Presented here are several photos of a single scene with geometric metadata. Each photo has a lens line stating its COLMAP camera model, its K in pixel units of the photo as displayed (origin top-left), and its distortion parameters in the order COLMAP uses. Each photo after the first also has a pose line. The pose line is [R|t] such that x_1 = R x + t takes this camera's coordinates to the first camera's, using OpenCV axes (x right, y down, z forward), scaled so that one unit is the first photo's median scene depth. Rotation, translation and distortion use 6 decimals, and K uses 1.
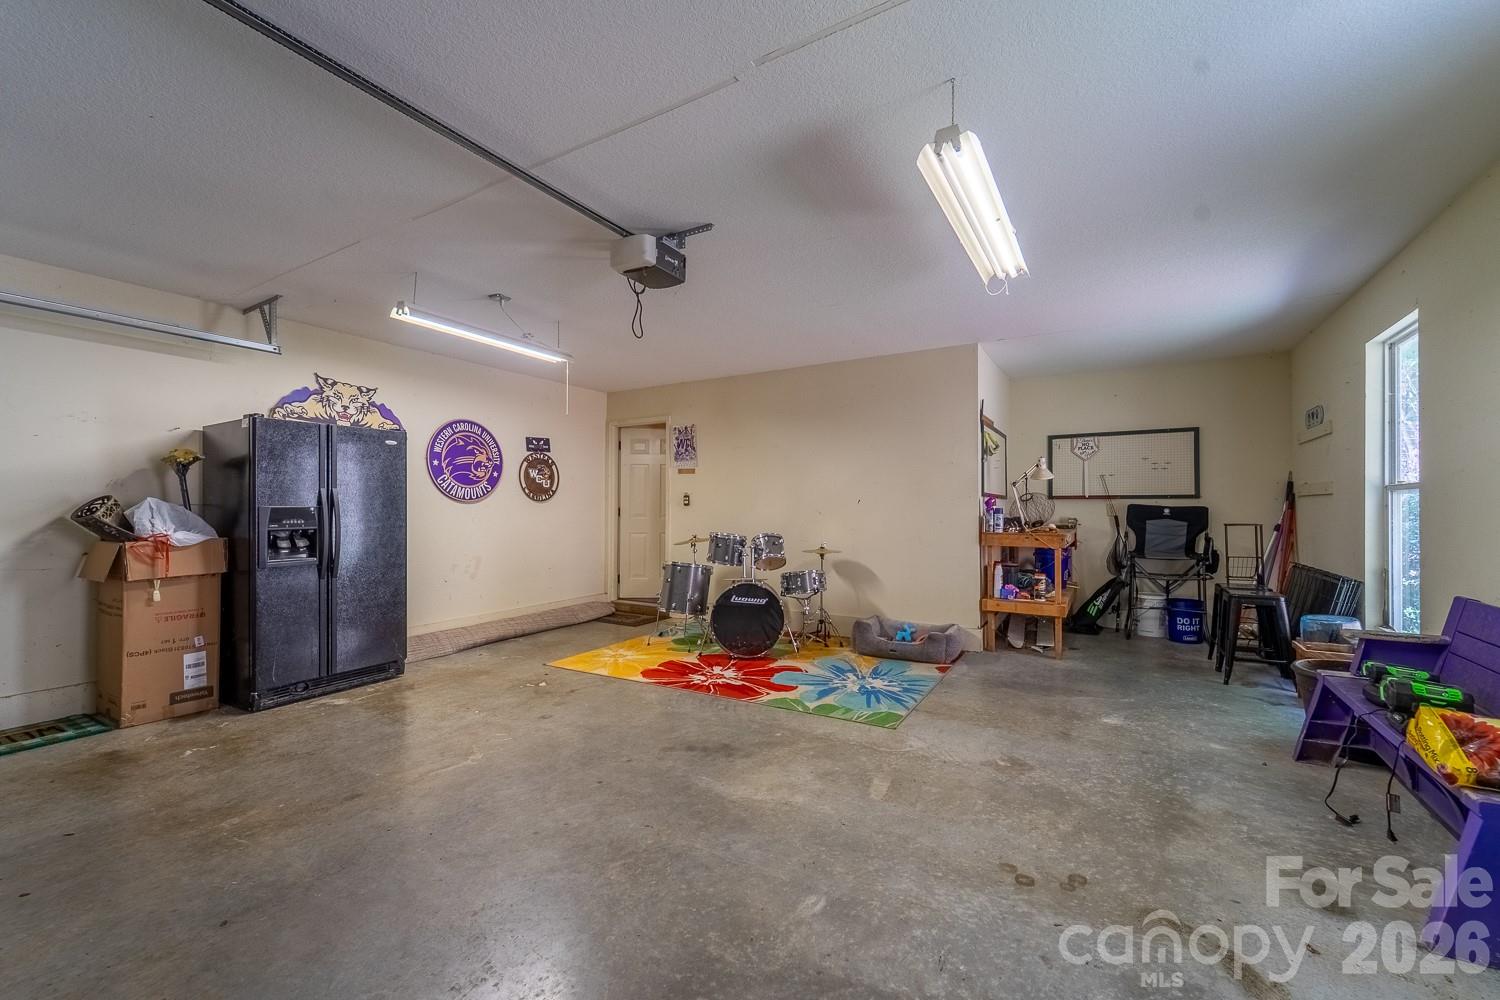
lens RADIAL K [[622.5, 0, 749.5], [0, 622.5, 502.9], [0, 0, 1]] dist [0.001631, -0.000530]
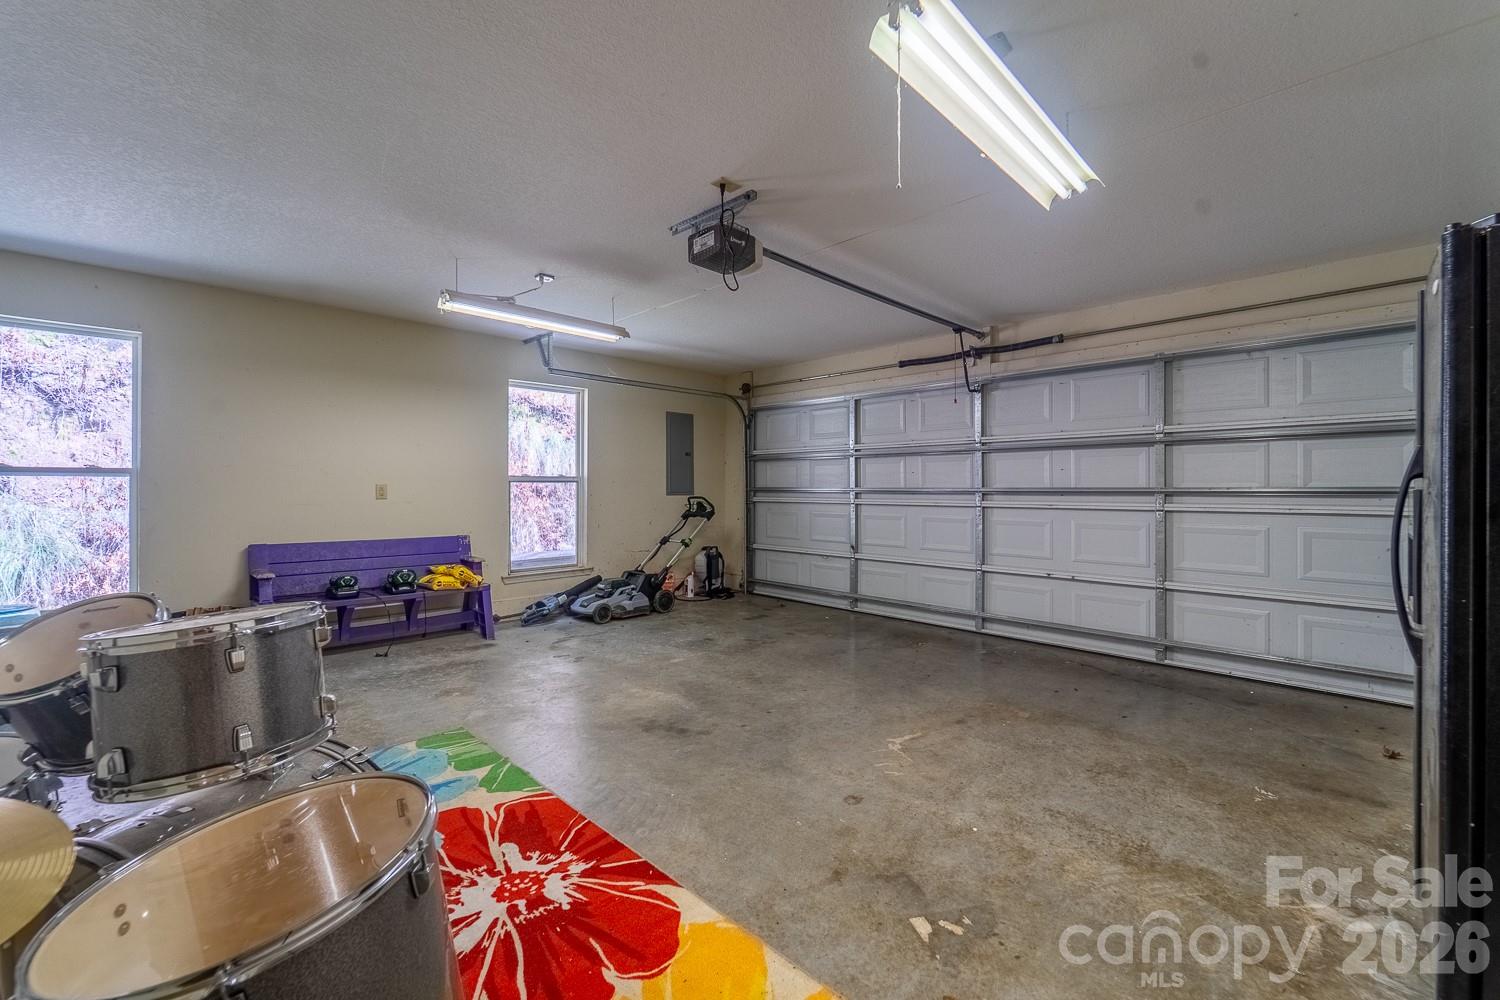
lens RADIAL K [[622.5, 0, 749.7], [0, 622.5, 494.2], [0, 0, 1]] dist [0.001631, -0.000530]
pose [[-0.971563, -0.003990, 0.236749, -0.364081], [-0.004565, 0.999988, -0.001879, 0.011672], [-0.236739, -0.002906, -0.971569, 1.629827]]
